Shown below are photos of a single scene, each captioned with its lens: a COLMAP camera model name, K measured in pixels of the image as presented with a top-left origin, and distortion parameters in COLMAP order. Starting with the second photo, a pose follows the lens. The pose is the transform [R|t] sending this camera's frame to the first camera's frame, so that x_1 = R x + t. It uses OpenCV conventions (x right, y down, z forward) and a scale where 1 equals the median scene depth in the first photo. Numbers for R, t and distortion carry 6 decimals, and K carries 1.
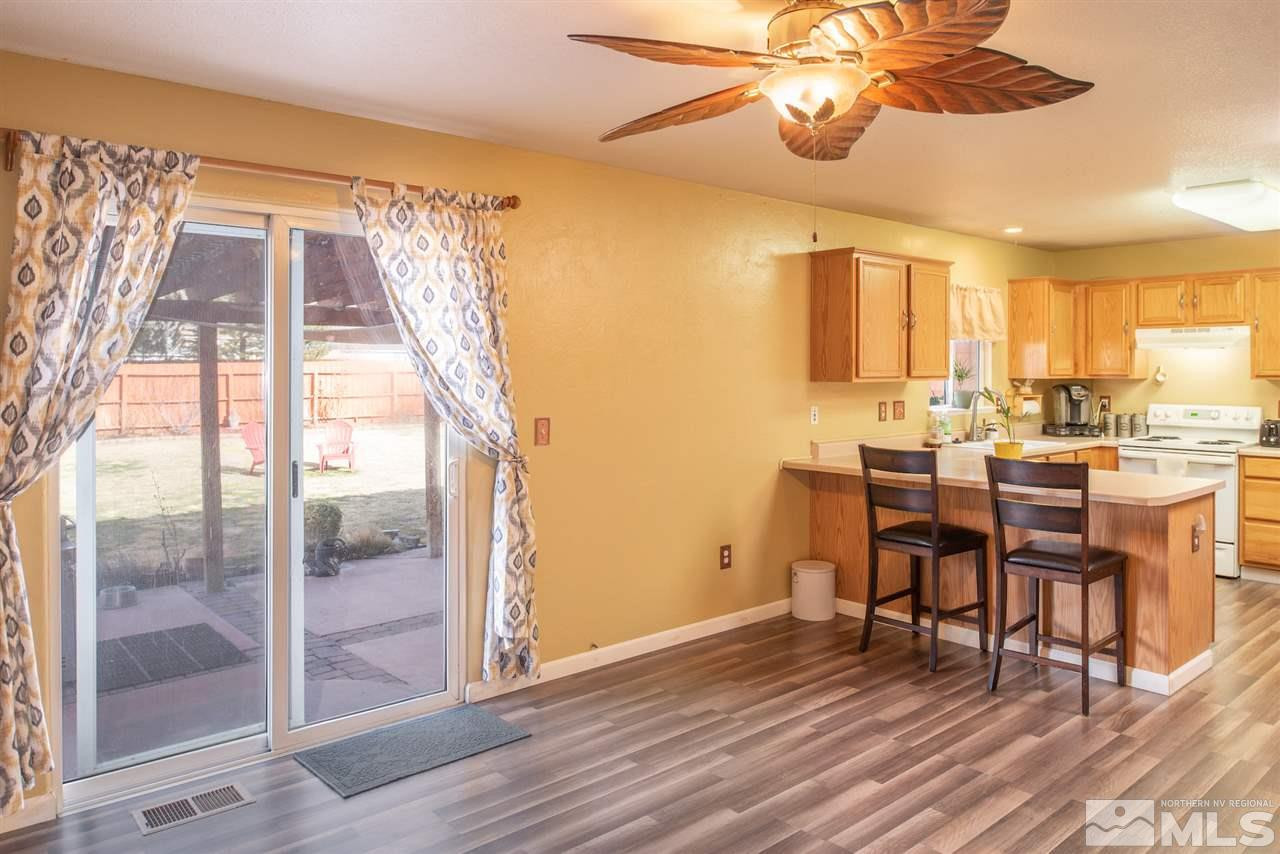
lens RADIAL K [[870.5, 0, 651.8], [0, 870.5, 368.0], [0, 0, 1]] dist [-0.016067, -0.004764]
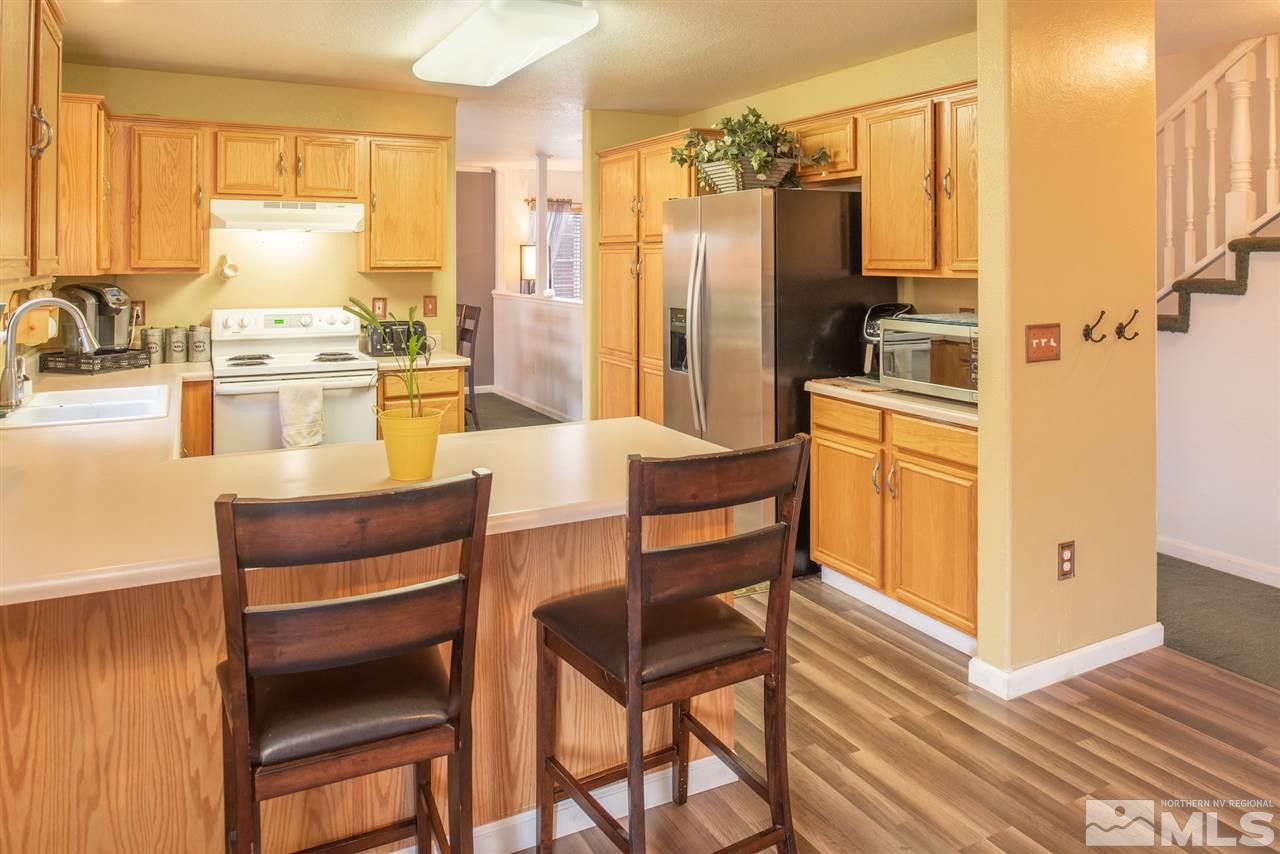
lens RADIAL K [[870.5, 0, 642.2], [0, 870.5, 287.2], [0, 0, 1]] dist [-0.016067, -0.004764]
pose [[0.234376, -0.028094, 0.971740, -0.013443], [-0.001744, 0.999569, 0.029319, 0.003121], [-0.972145, -0.008566, 0.234226, 0.581659]]
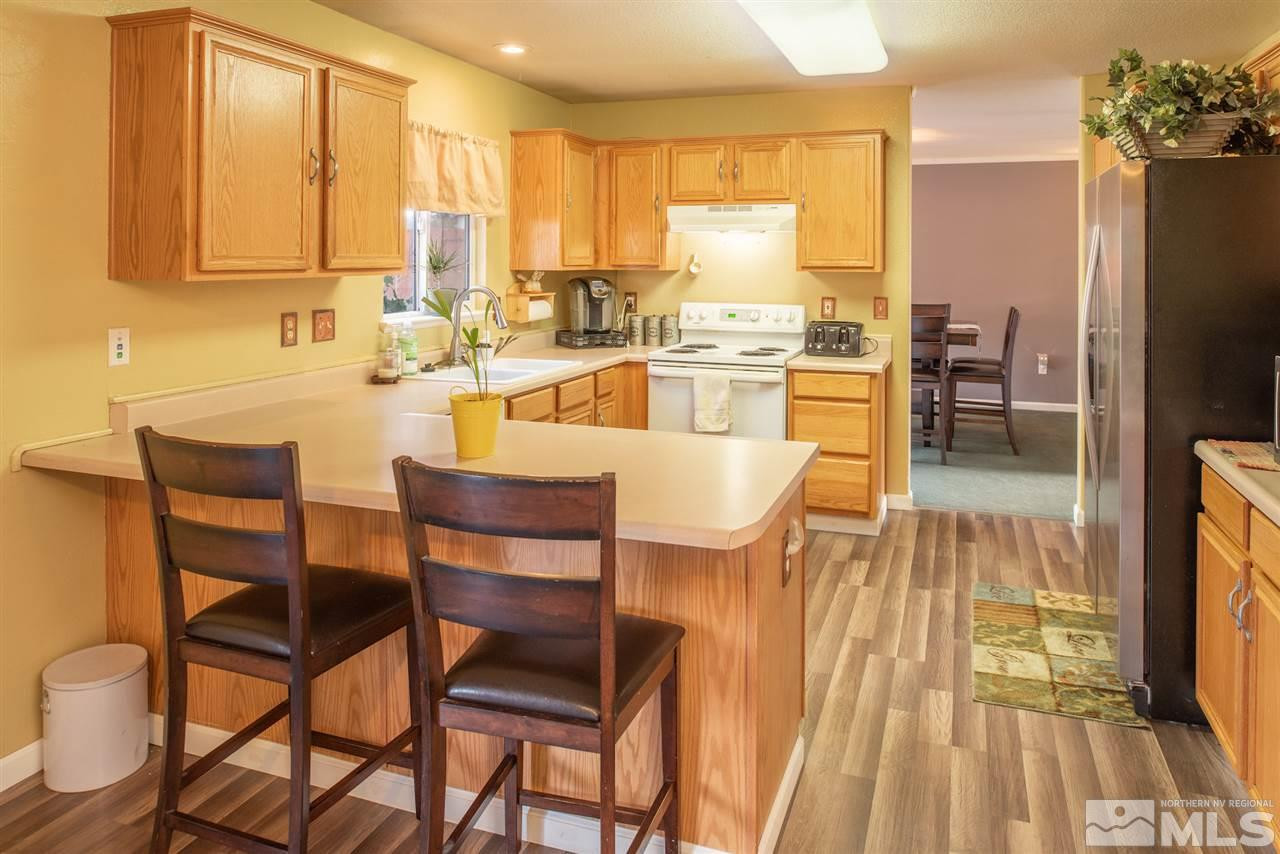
lens RADIAL K [[870.5, 0, 652.4], [0, 870.5, 277.8], [0, 0, 1]] dist [-0.016067, -0.004764]
pose [[0.870051, -0.006059, 0.492925, 0.186473], [-0.005673, 0.999735, 0.022301, 0.001959], [-0.492930, -0.022199, 0.869786, 0.373879]]
